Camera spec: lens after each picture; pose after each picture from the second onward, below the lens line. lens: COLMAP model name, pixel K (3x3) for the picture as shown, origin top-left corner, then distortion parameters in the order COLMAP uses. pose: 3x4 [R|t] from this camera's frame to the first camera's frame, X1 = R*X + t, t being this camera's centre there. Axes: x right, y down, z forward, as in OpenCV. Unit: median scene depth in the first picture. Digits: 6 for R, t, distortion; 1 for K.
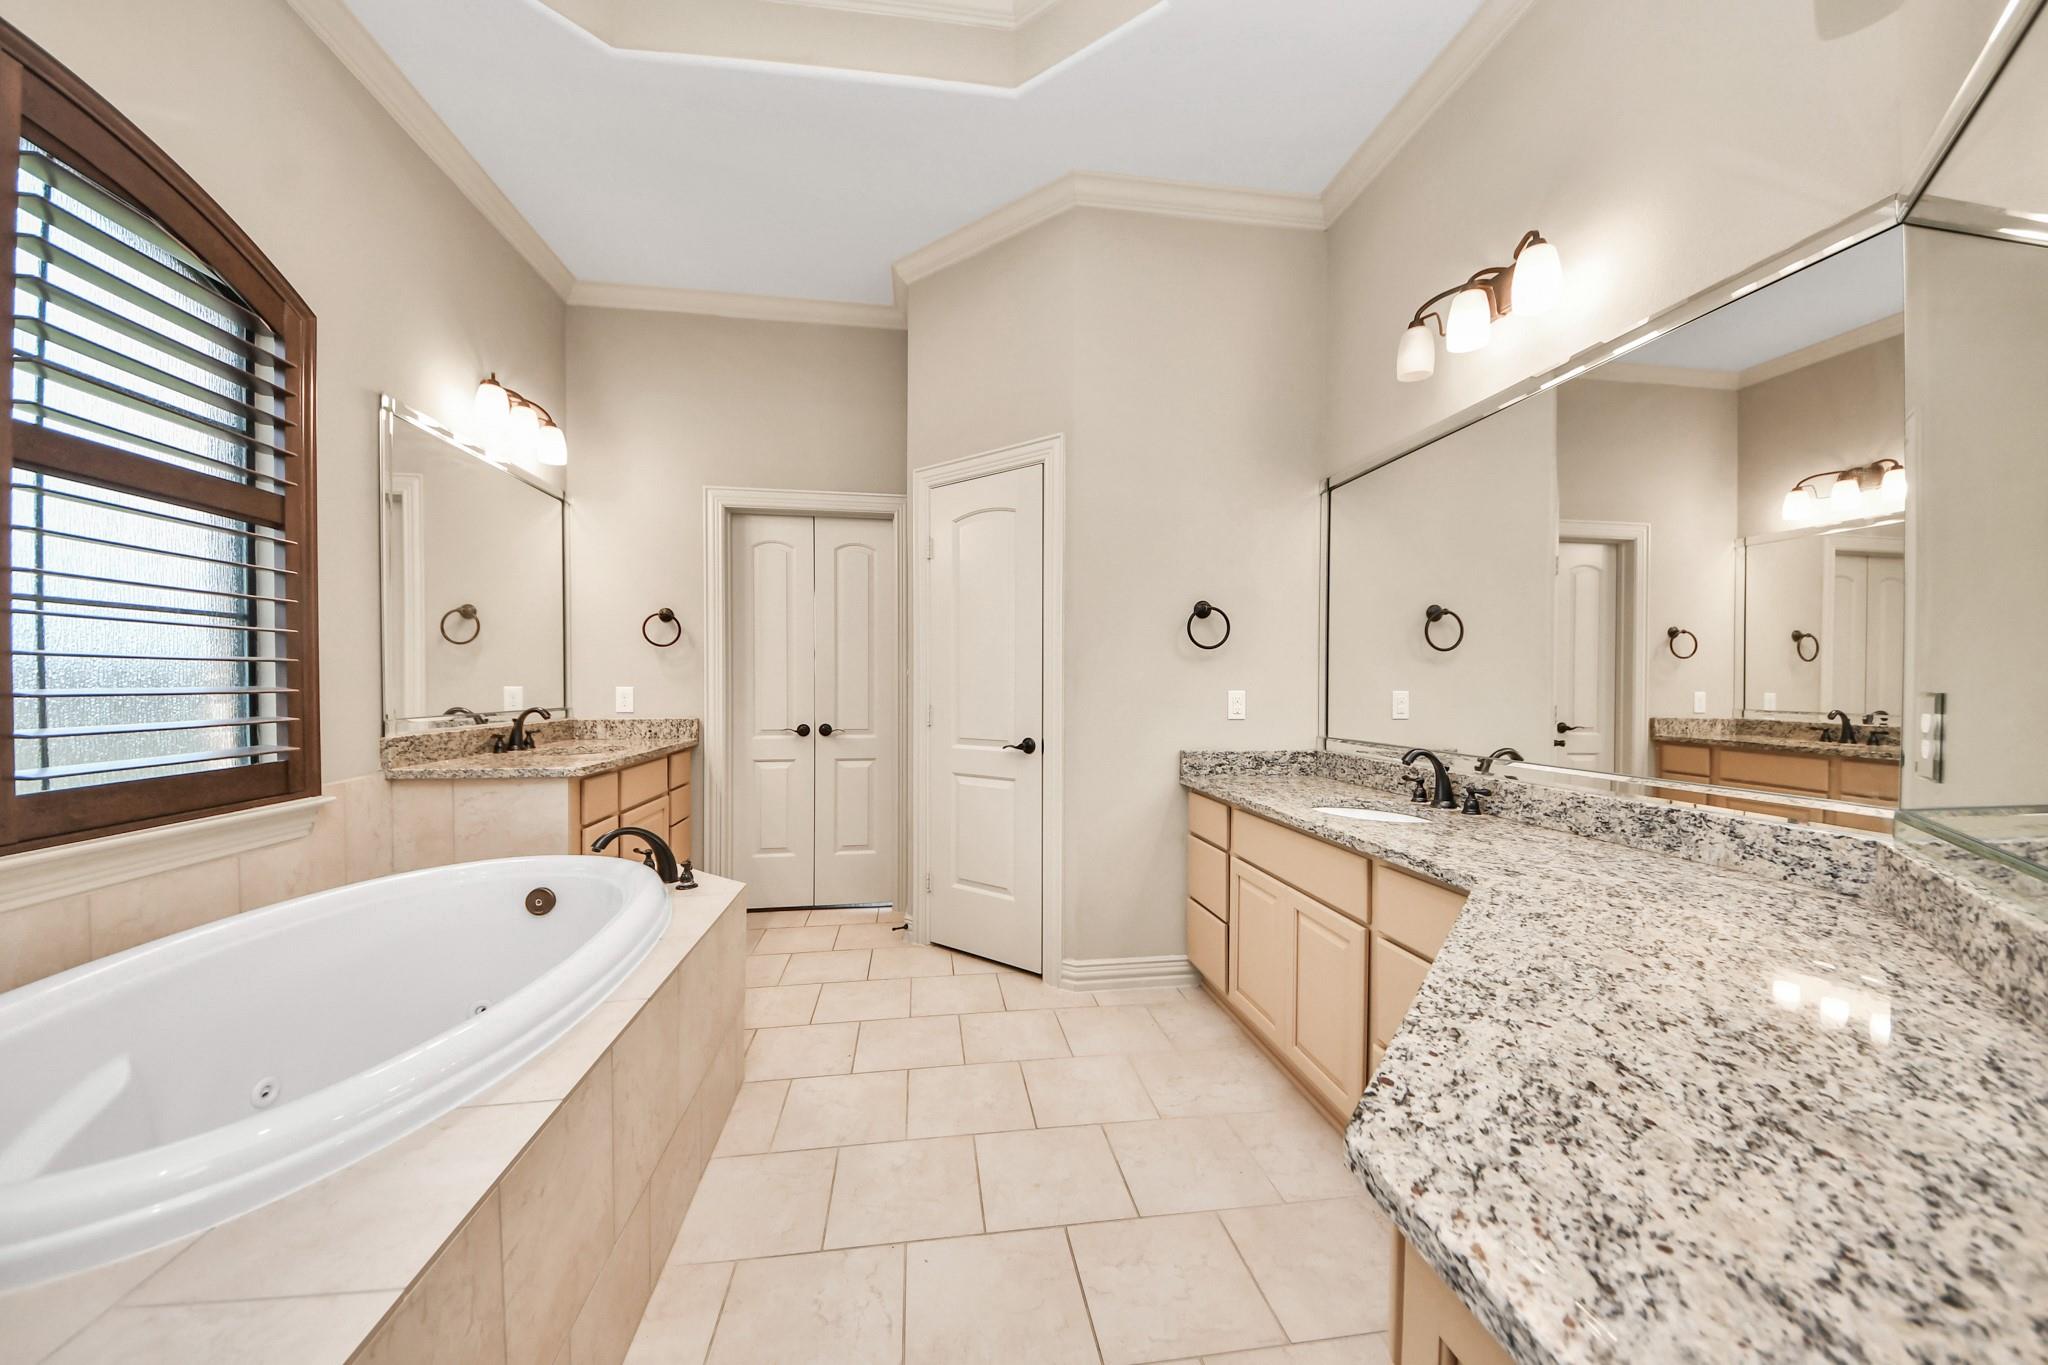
lens RADIAL K [[734.0, 0, 1013.5], [0, 734.0, 680.1], [0, 0, 1]] dist [0.000110, -0.009144]
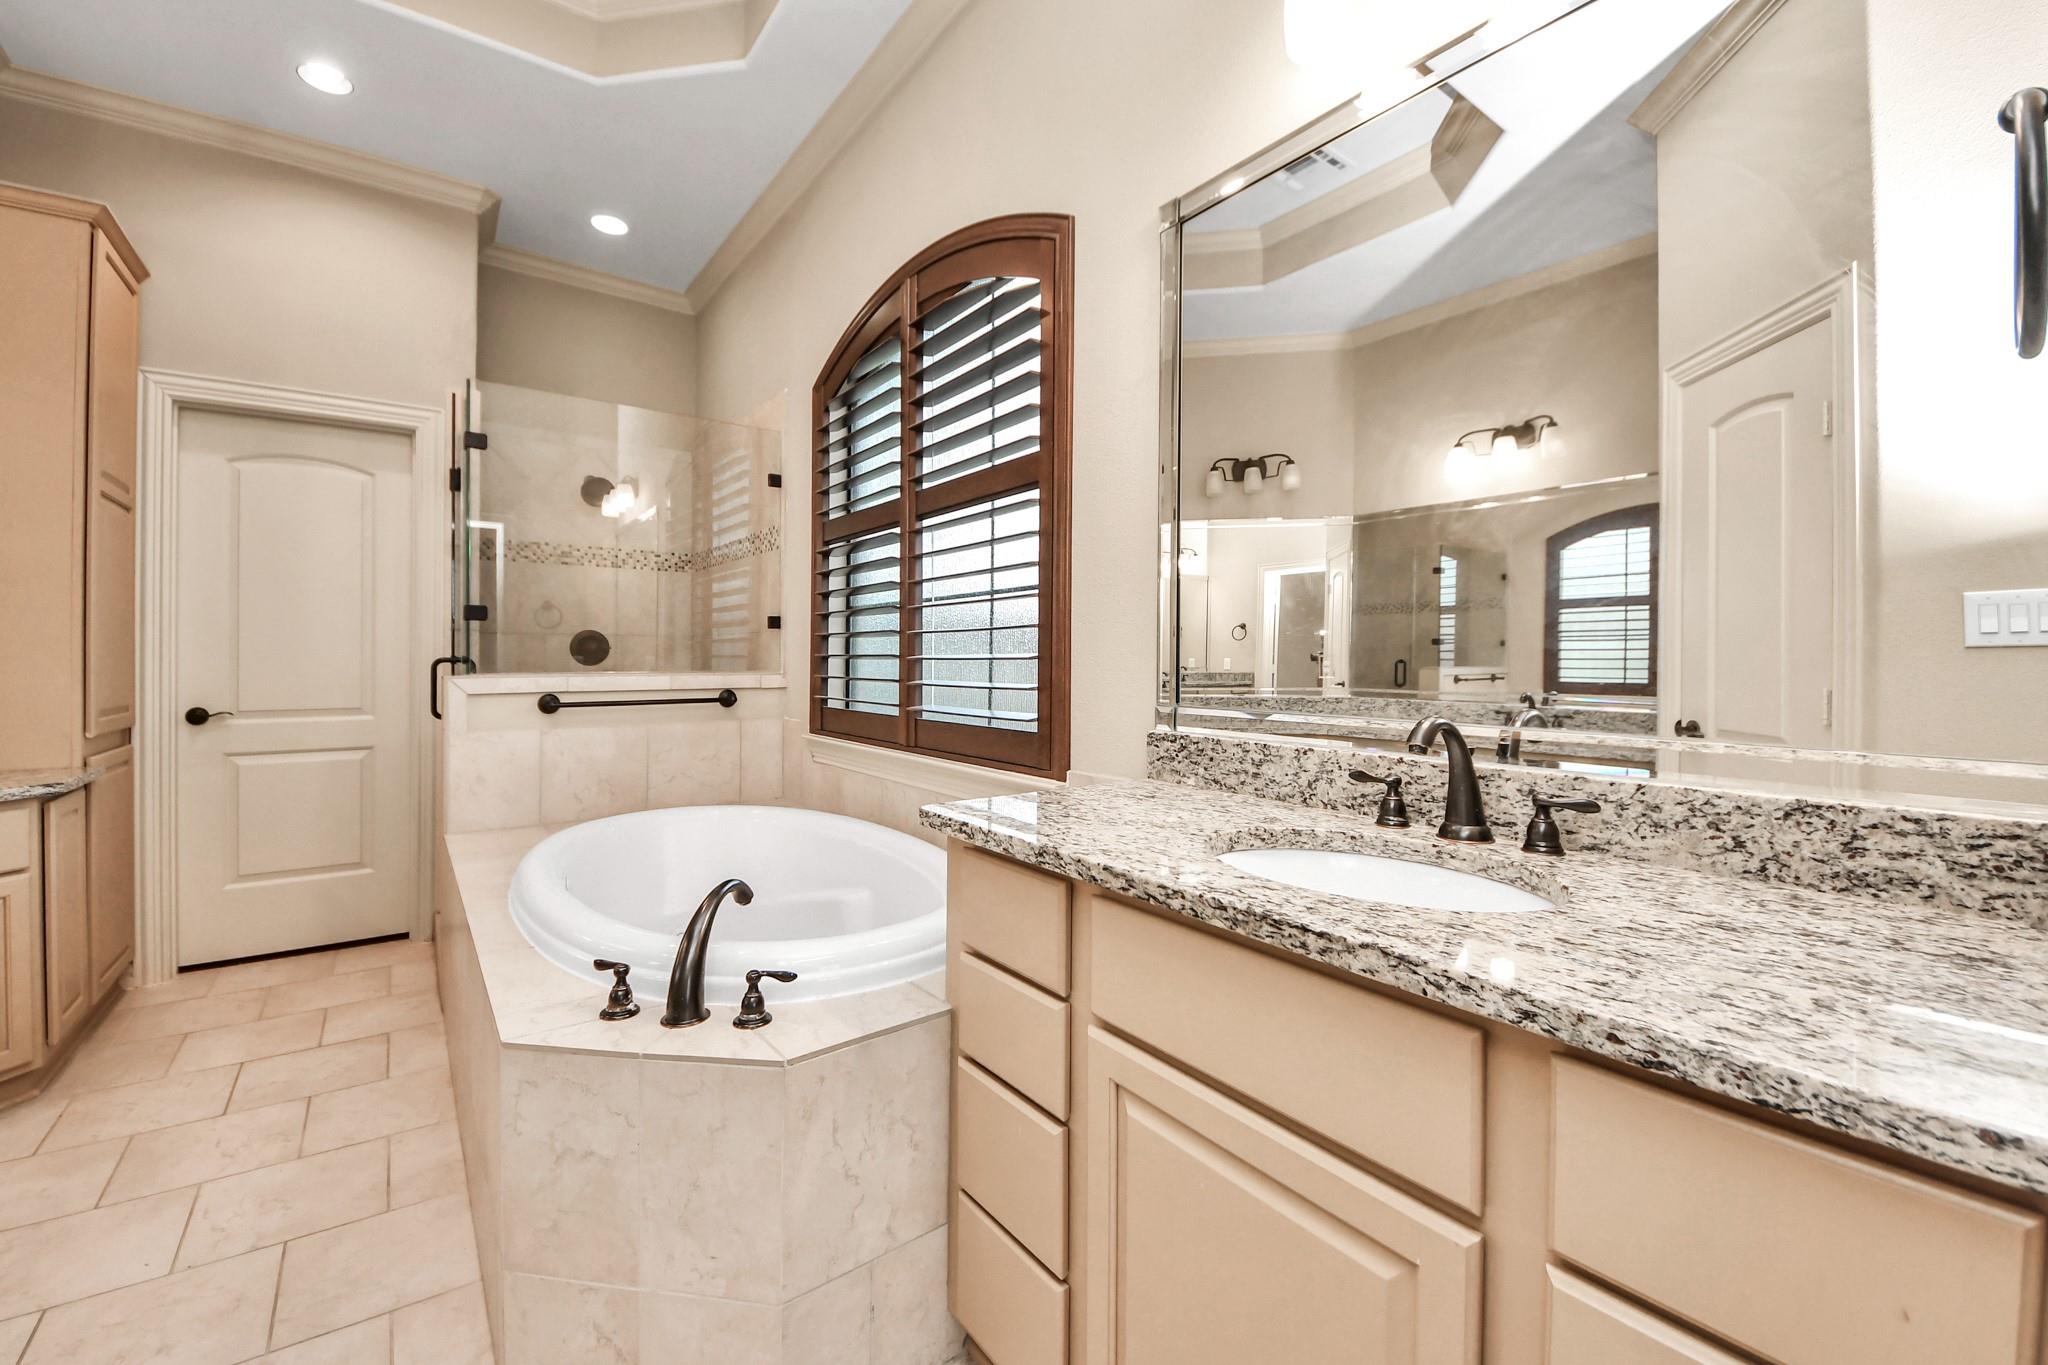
lens RADIAL K [[861.0, 0, 1024.7], [0, 861.0, 654.9], [0, 0, 1]] dist [-0.019302, -0.000786]
pose [[-0.874842, -0.007952, -0.484343, -0.513669], [-0.005985, 0.999966, -0.005608, 0.021281], [0.484371, -0.002008, -0.874860, 2.182556]]
